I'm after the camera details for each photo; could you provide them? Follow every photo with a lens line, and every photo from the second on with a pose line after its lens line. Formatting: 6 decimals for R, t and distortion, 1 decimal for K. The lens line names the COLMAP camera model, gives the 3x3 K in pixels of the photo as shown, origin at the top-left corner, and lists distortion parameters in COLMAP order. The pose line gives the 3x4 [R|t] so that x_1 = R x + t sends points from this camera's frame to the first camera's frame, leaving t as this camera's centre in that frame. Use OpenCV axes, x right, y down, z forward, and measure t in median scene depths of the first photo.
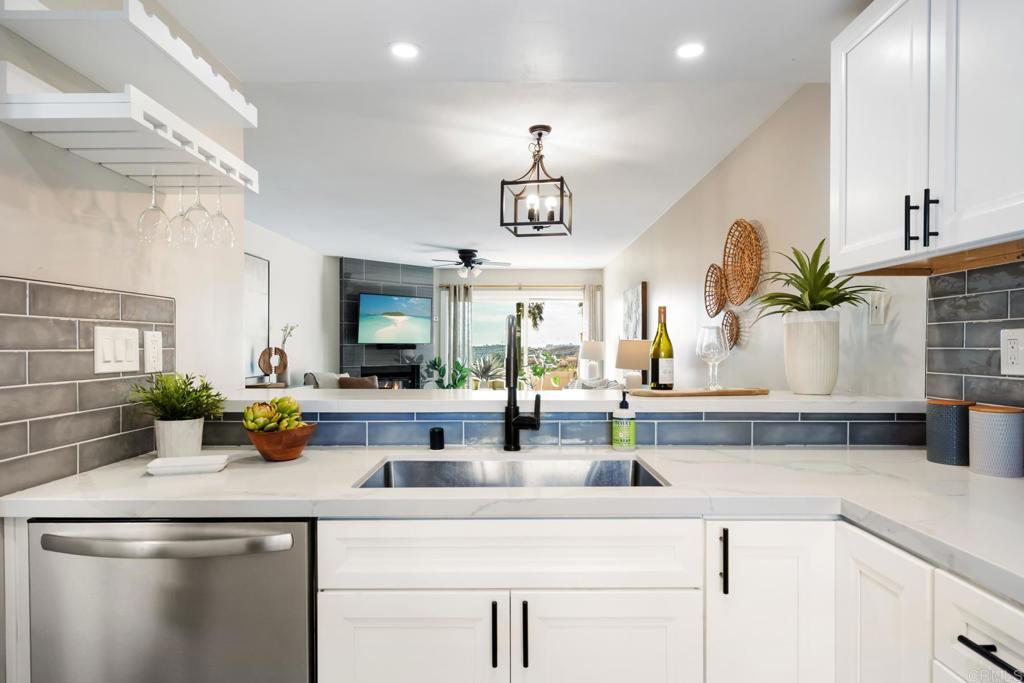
lens RADIAL K [[585.6, 0, 514.4], [0, 585.6, 348.5], [0, 0, 1]] dist [0.004893, 0.000471]
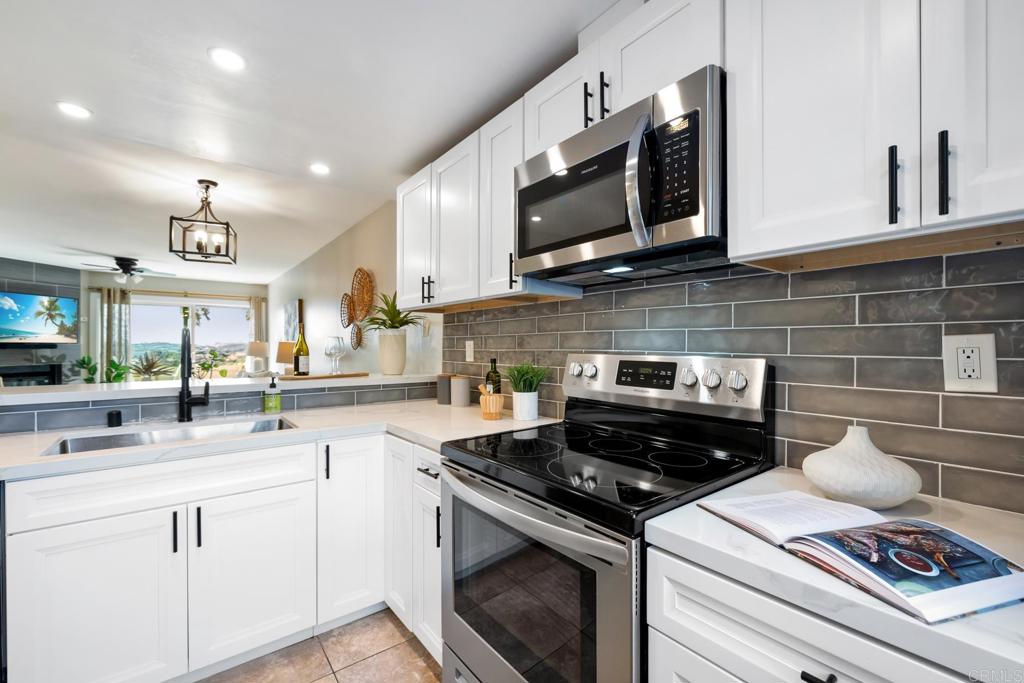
lens RADIAL K [[431.3, 0, 513.3], [0, 431.3, 346.2], [0, 0, 1]] dist [-0.001278, -0.000634]
pose [[0.788427, -0.001239, 0.615128, -0.010722], [0.001456, 0.999999, 0.000148, -0.005906], [-0.615127, 0.000779, 0.788427, -0.186404]]
